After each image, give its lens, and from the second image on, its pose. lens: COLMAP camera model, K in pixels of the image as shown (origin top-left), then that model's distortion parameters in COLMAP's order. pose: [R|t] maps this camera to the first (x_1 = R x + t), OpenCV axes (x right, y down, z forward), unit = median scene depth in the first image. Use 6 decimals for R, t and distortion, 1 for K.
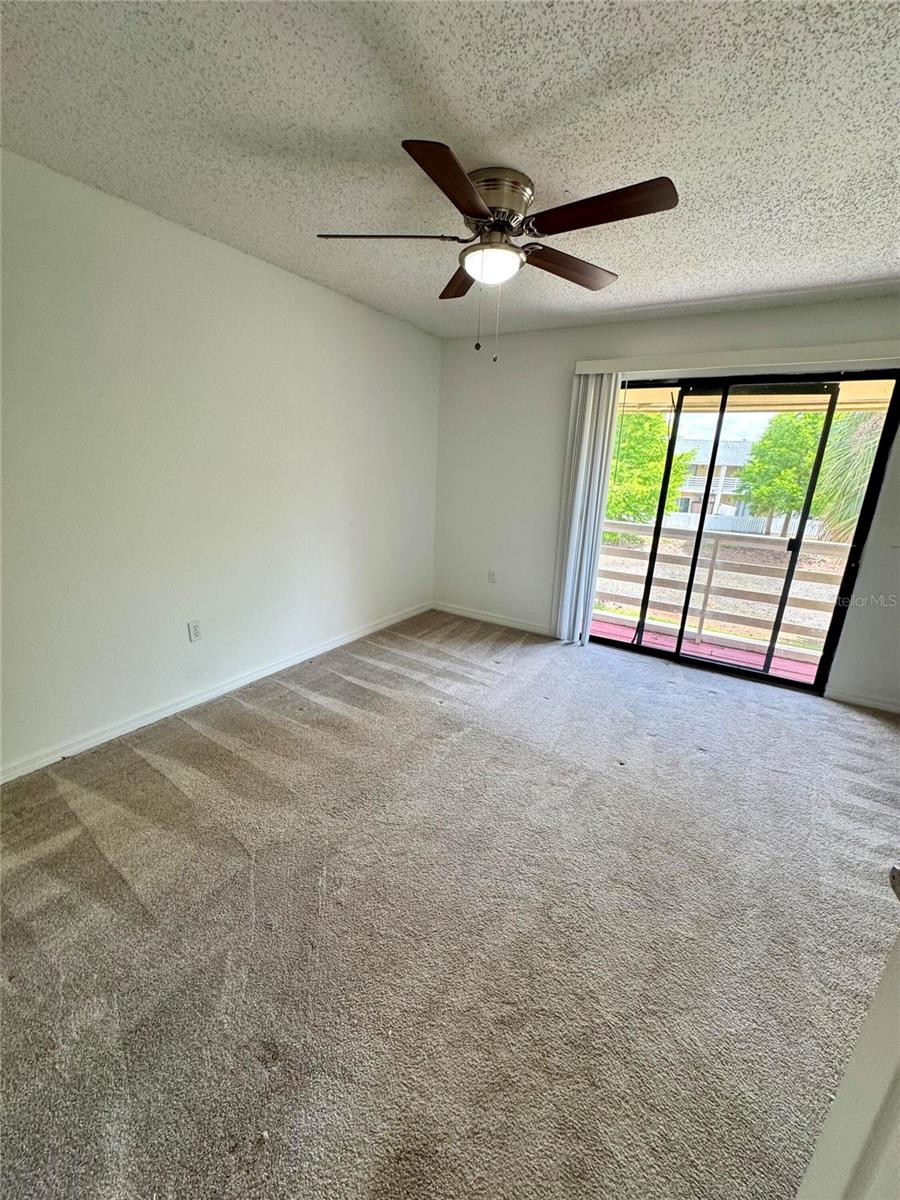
lens RADIAL K [[477.7, 0, 449.5], [0, 477.7, 597.6], [0, 0, 1]] dist [-0.001712, -0.000167]
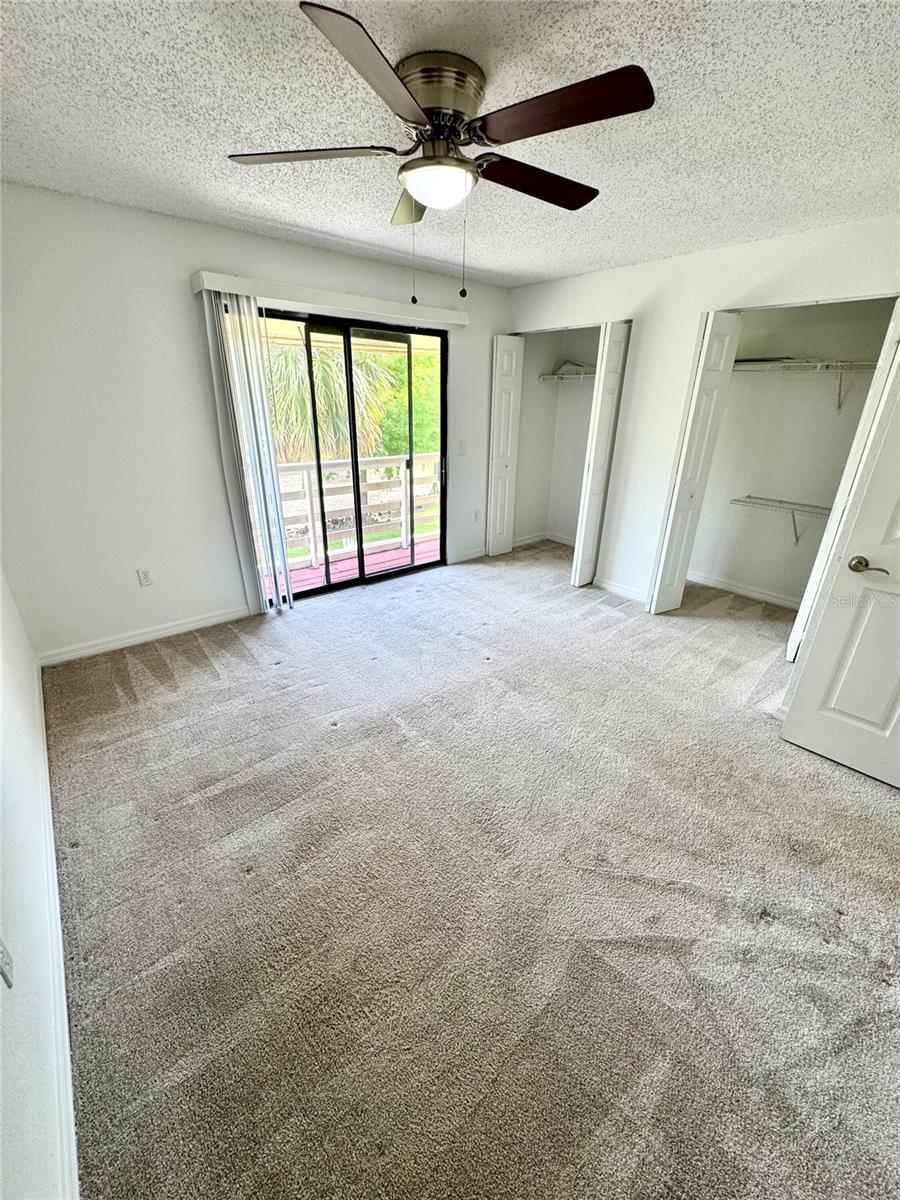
lens RADIAL K [[480.0, 0, 450.7], [0, 480.0, 599.5], [0, 0, 1]] dist [-0.002579, 0.000569]
pose [[0.321311, -0.400503, 0.858112, -0.487972], [0.255549, 0.909215, 0.328667, -0.166409], [-0.911841, 0.113686, 0.394489, 0.394721]]
